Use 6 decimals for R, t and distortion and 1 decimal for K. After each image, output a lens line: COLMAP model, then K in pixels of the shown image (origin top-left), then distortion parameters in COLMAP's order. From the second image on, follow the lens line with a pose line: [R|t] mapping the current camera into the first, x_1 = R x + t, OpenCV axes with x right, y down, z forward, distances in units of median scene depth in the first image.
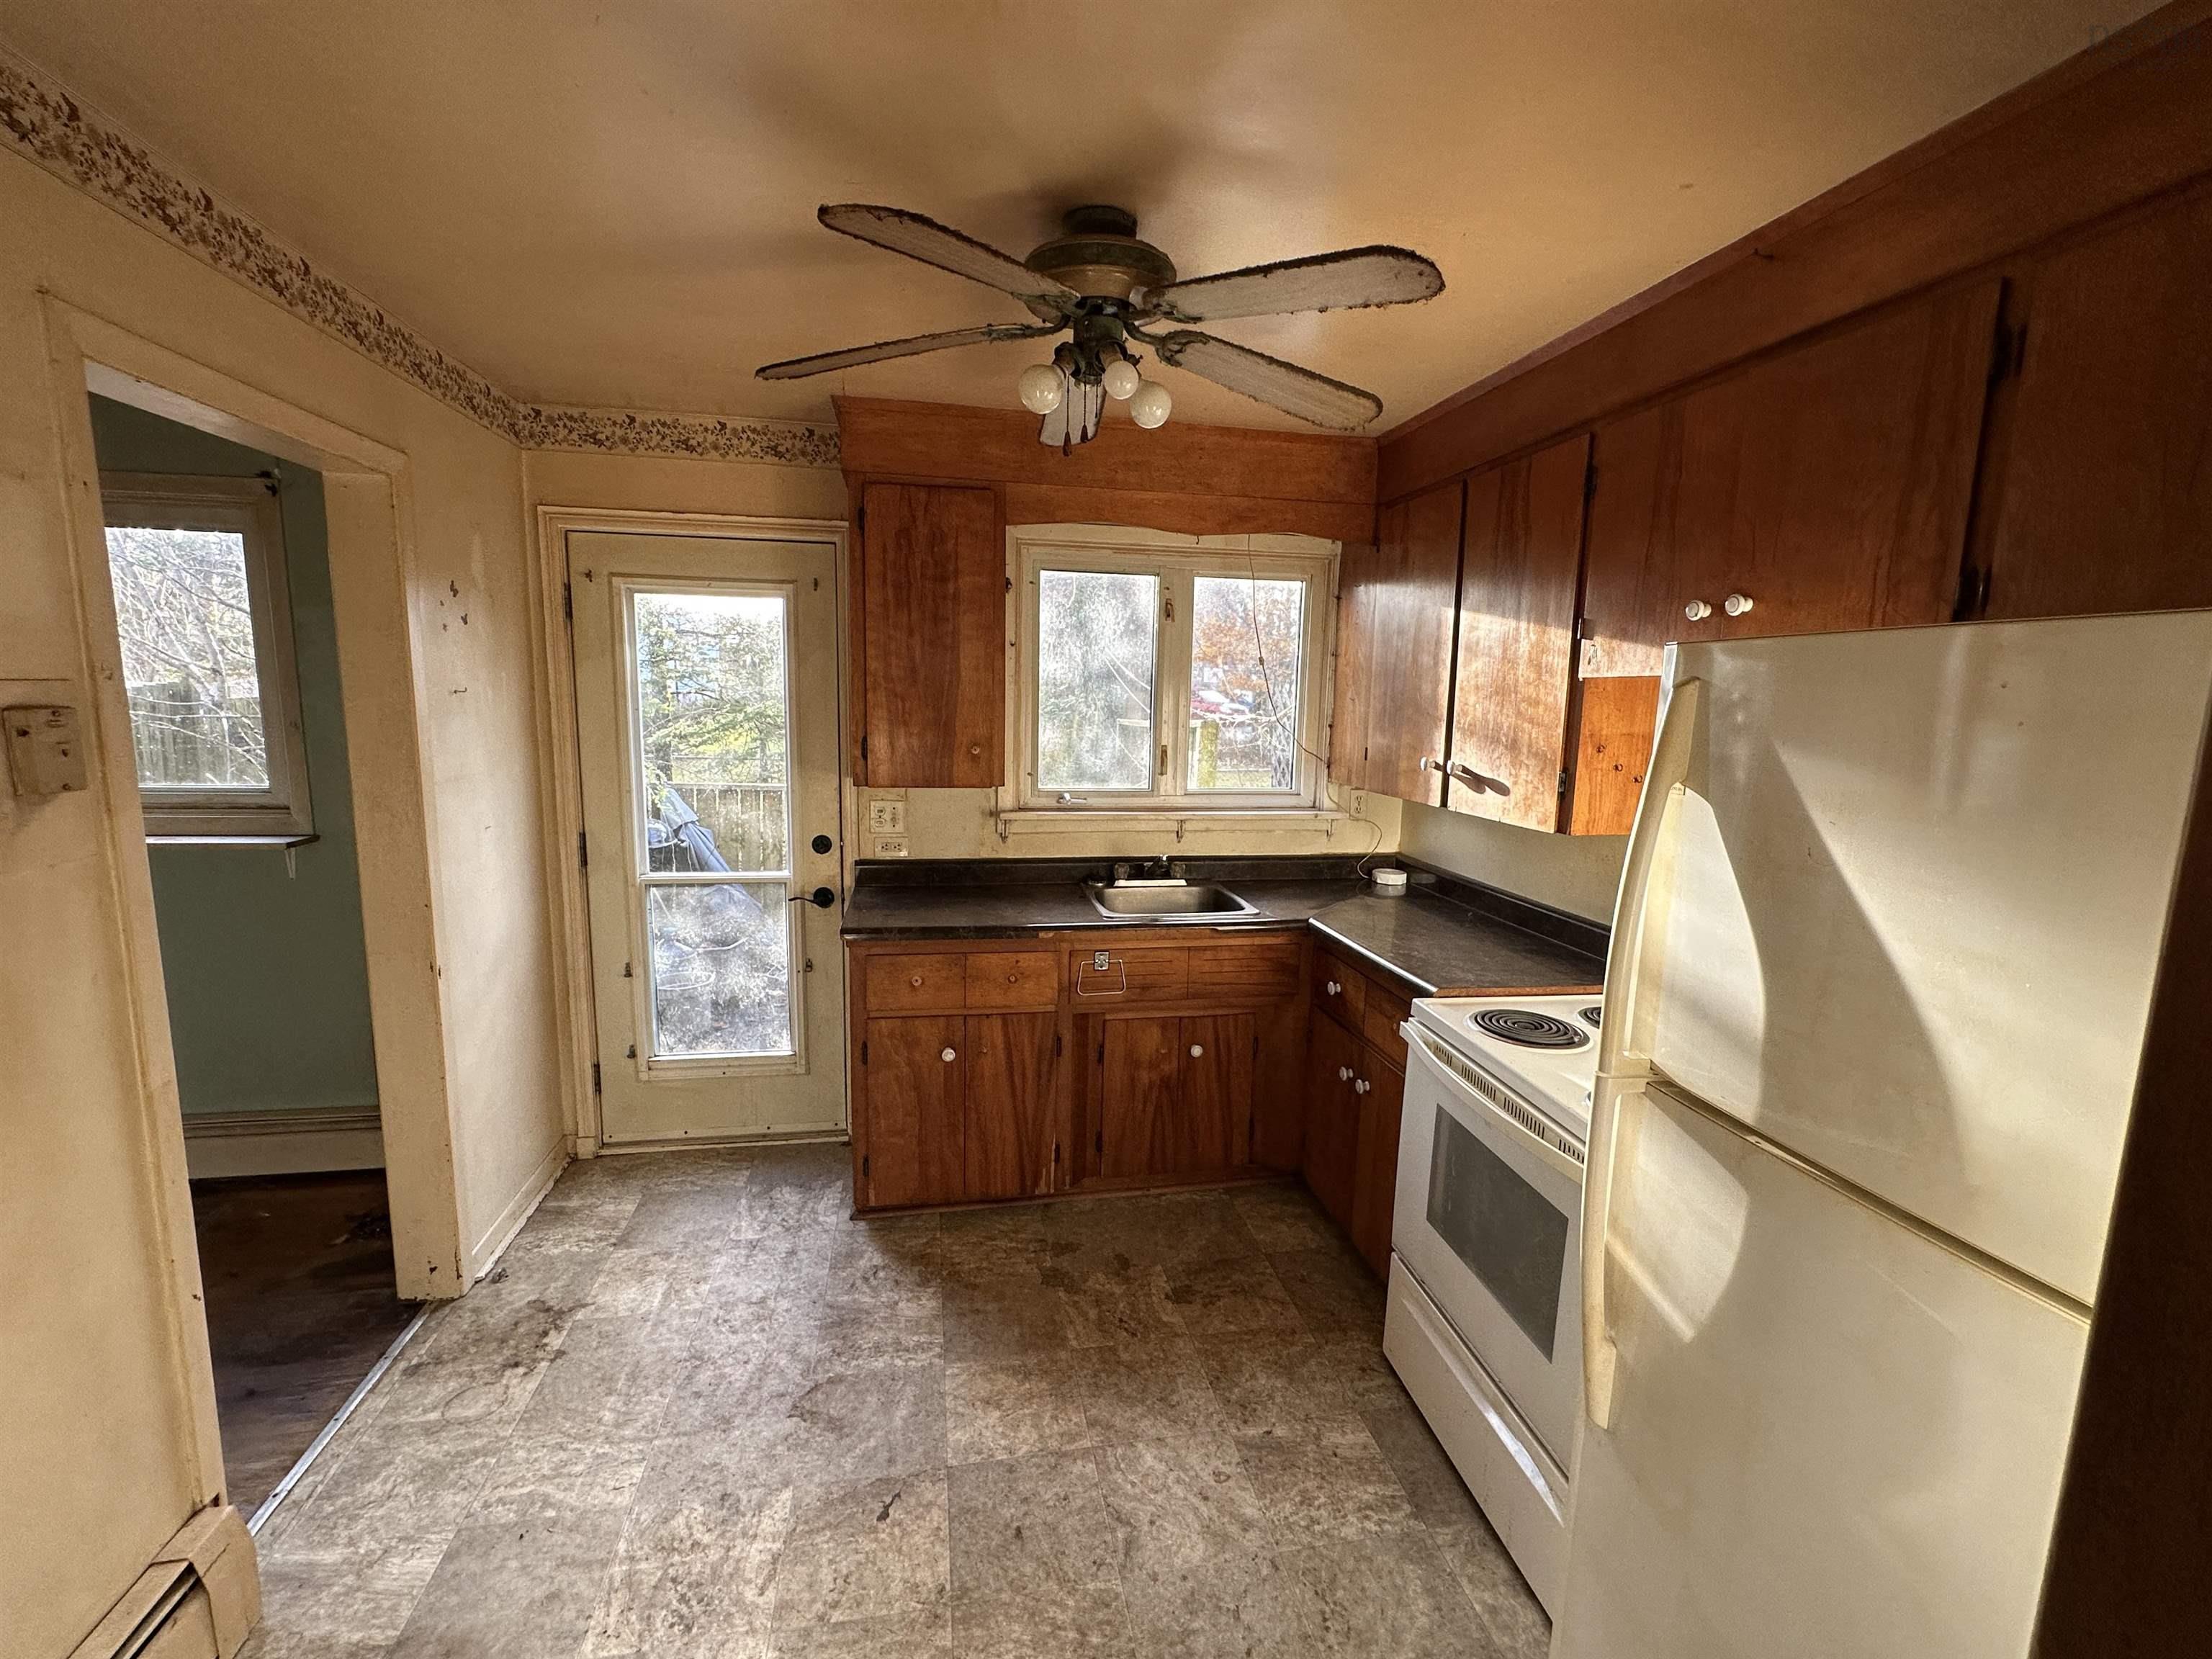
lens RADIAL K [[982.8, 0, 1121.5], [0, 982.8, 836.2], [0, 0, 1]] dist [-0.002292, 0.000005]
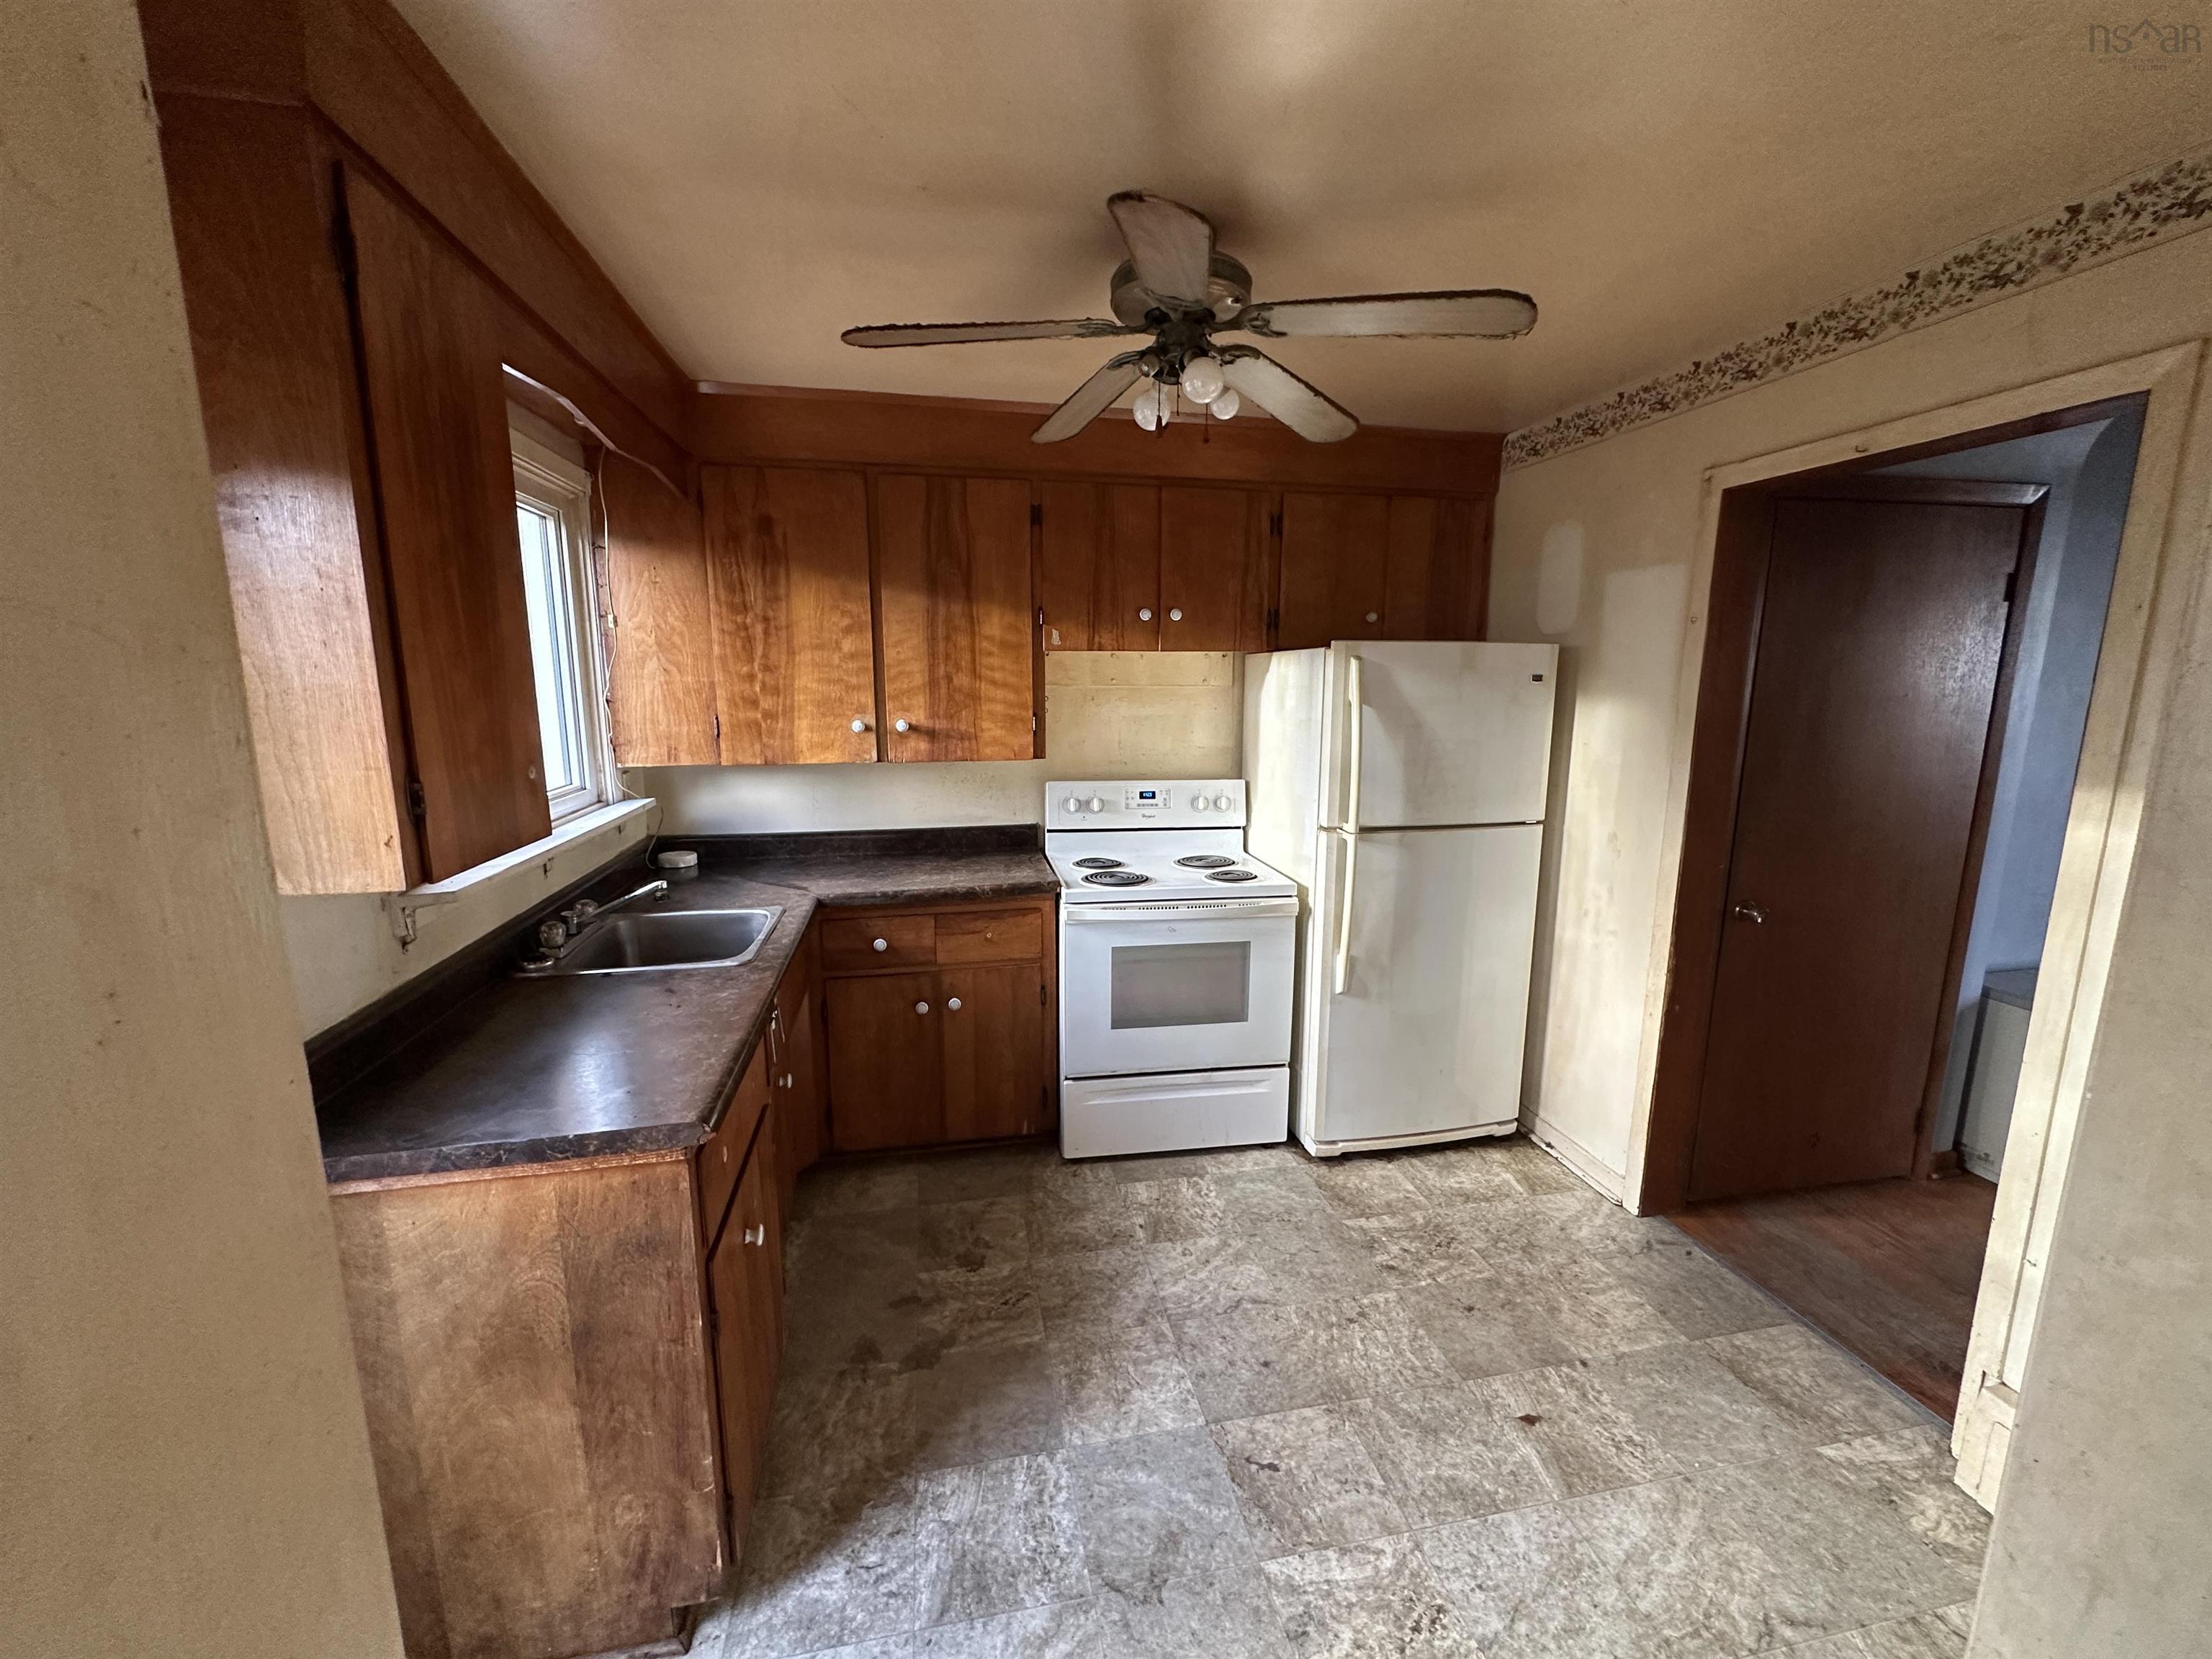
lens RADIAL K [[906.2, 0, 1104.6], [0, 906.2, 836.3], [0, 0, 1]] dist [0.002054, 0.000411]
pose [[-0.035888, -0.197539, 0.979638, -1.033931], [0.141235, 0.969428, 0.200654, -0.170510], [-0.989325, 0.145560, -0.006891, 1.074266]]
